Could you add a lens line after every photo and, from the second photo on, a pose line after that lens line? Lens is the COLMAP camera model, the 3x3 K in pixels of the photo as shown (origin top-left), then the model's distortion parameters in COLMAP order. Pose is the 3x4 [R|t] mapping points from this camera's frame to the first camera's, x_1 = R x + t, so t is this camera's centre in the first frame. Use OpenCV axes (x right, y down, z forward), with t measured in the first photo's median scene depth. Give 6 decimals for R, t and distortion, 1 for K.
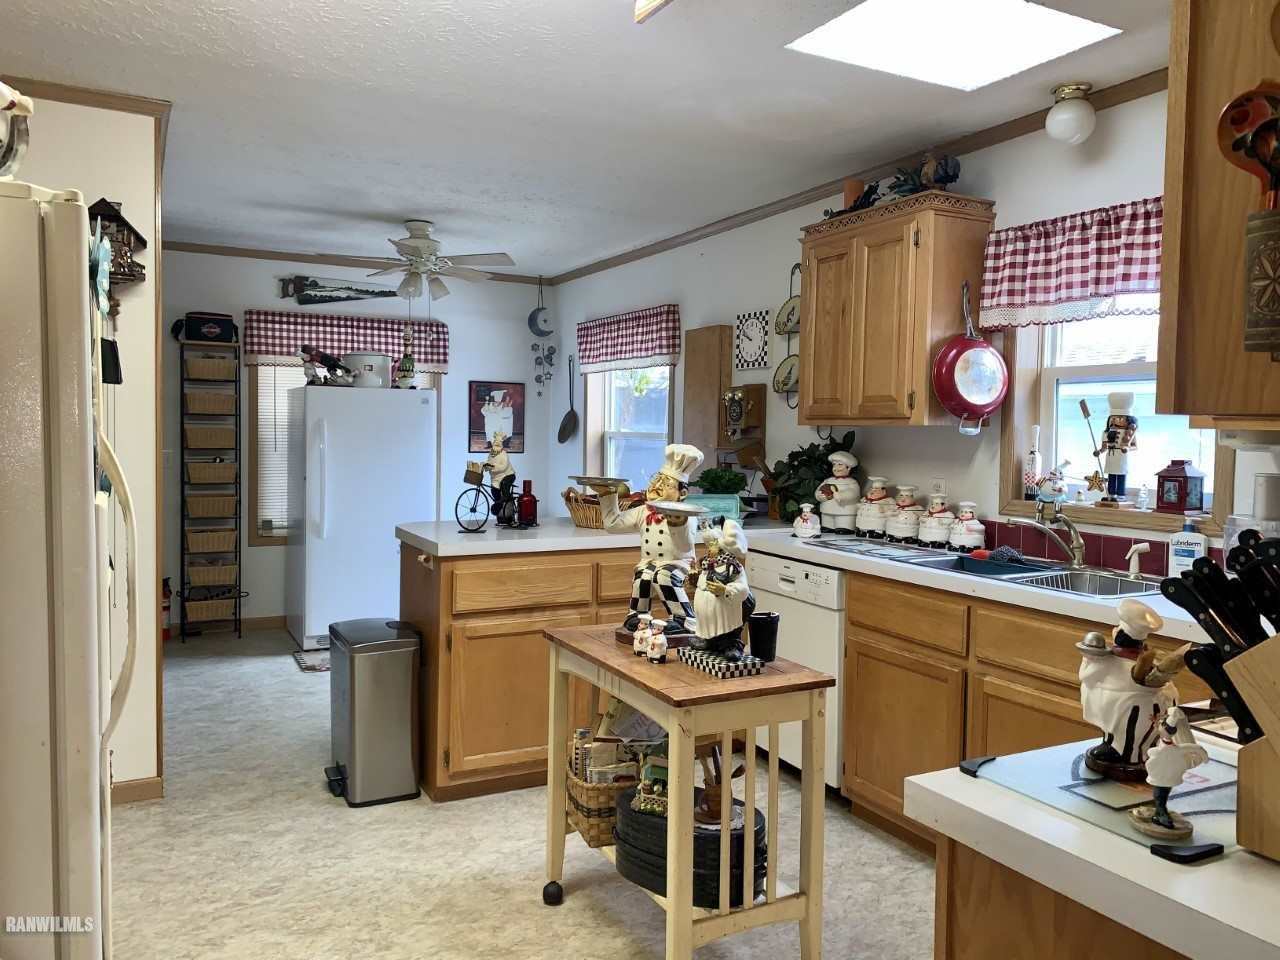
lens RADIAL K [[975.0, 0, 636.4], [0, 975.0, 473.2], [0, 0, 1]] dist [0.009432, -0.008475]
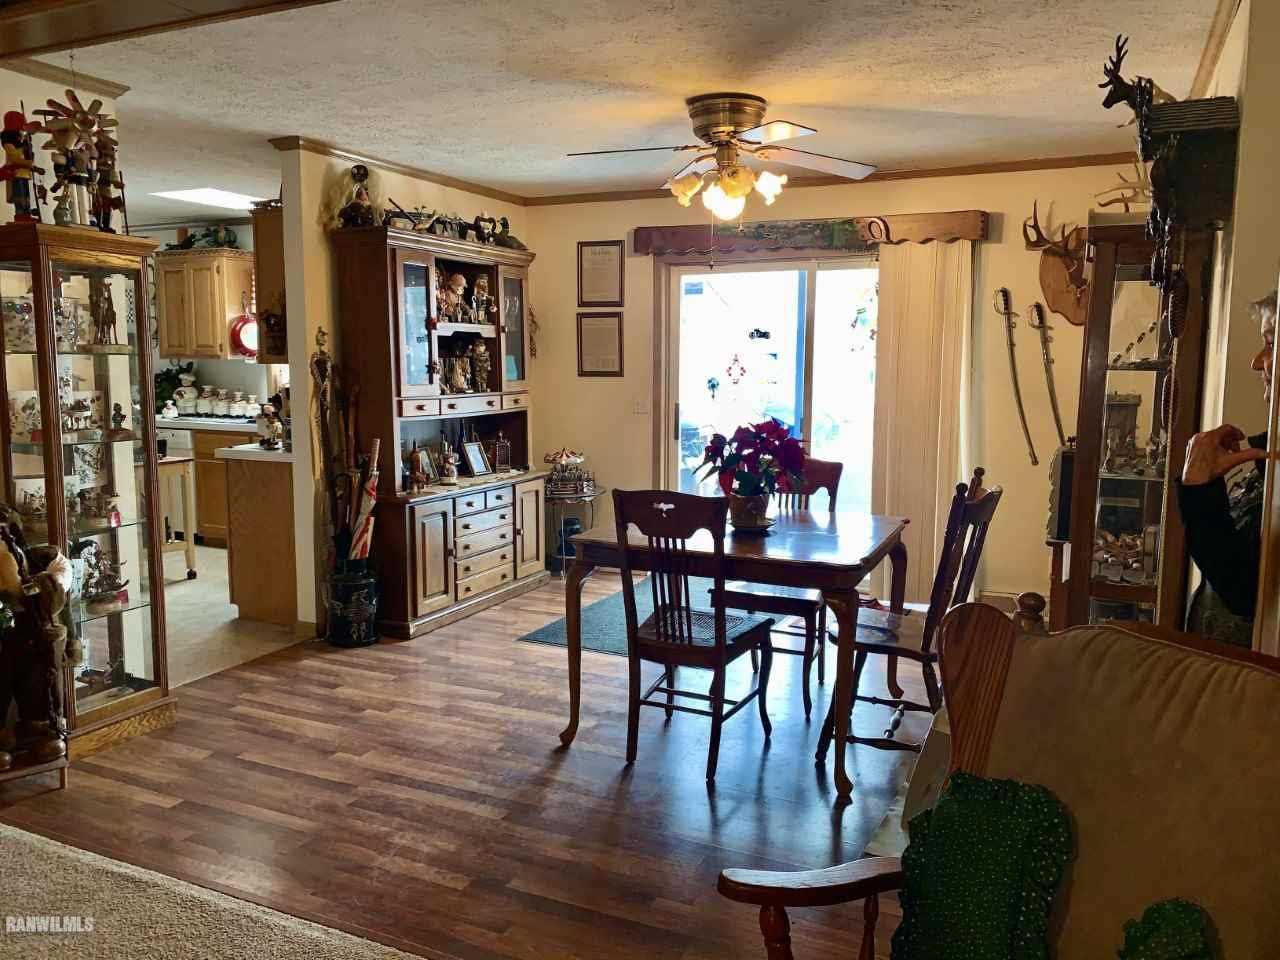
lens RADIAL K [[975.0, 0, 636.1], [0, 975.0, 473.9], [0, 0, 1]] dist [0.009432, -0.008475]
pose [[0.799647, -0.080324, 0.595074, -0.269879], [0.033167, 0.995408, 0.089792, 0.036270], [-0.599554, -0.052065, 0.798639, -1.200562]]
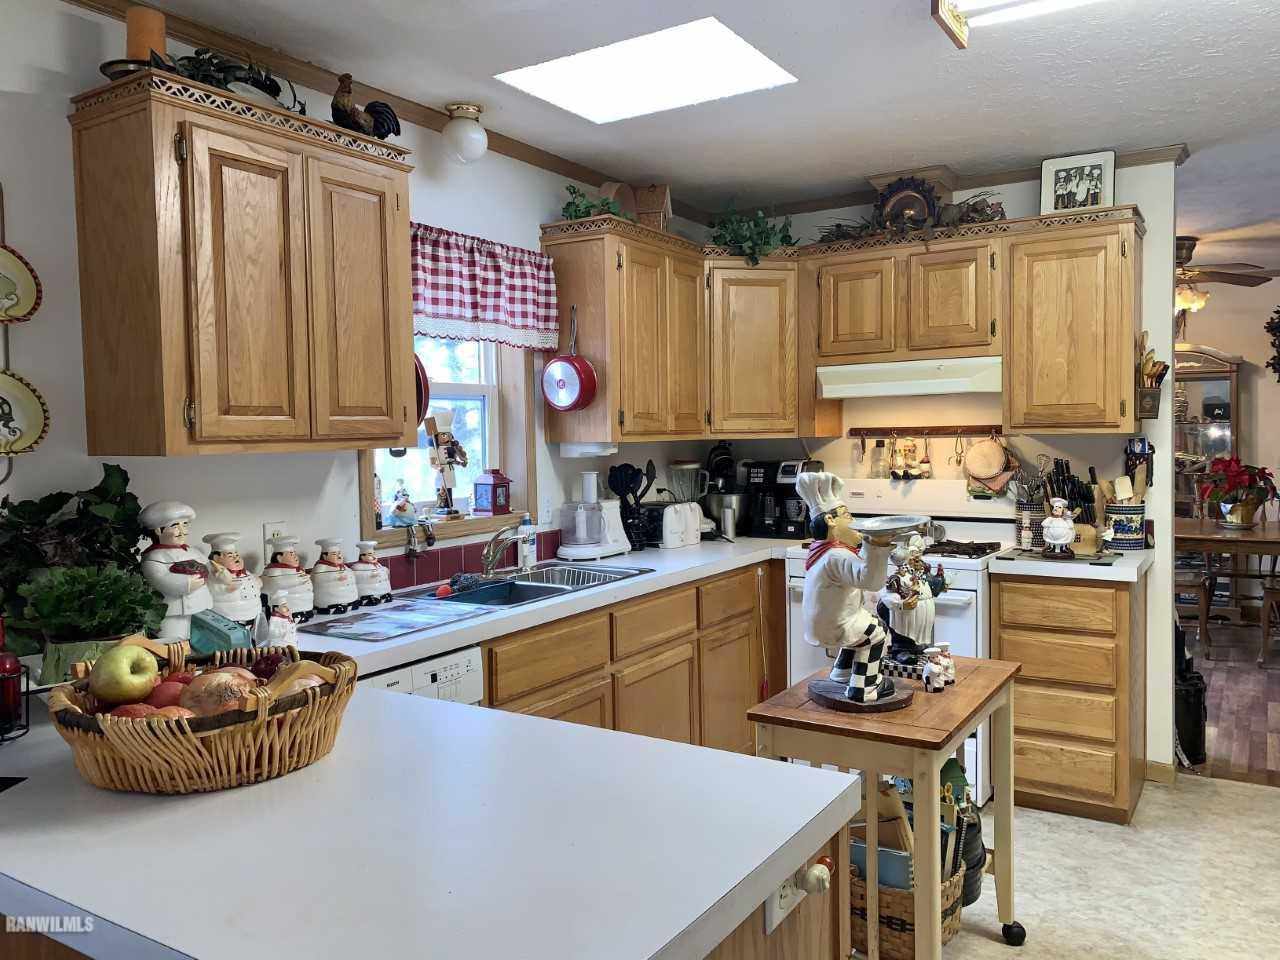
lens RADIAL K [[975.0, 0, 639.5], [0, 975.0, 482.4], [0, 0, 1]] dist [0.009432, -0.008475]
pose [[-0.507565, -0.060586, 0.859481, -0.468165], [0.042118, 0.994588, 0.094982, -0.086522], [-0.860583, 0.084409, -0.502267, 1.208286]]
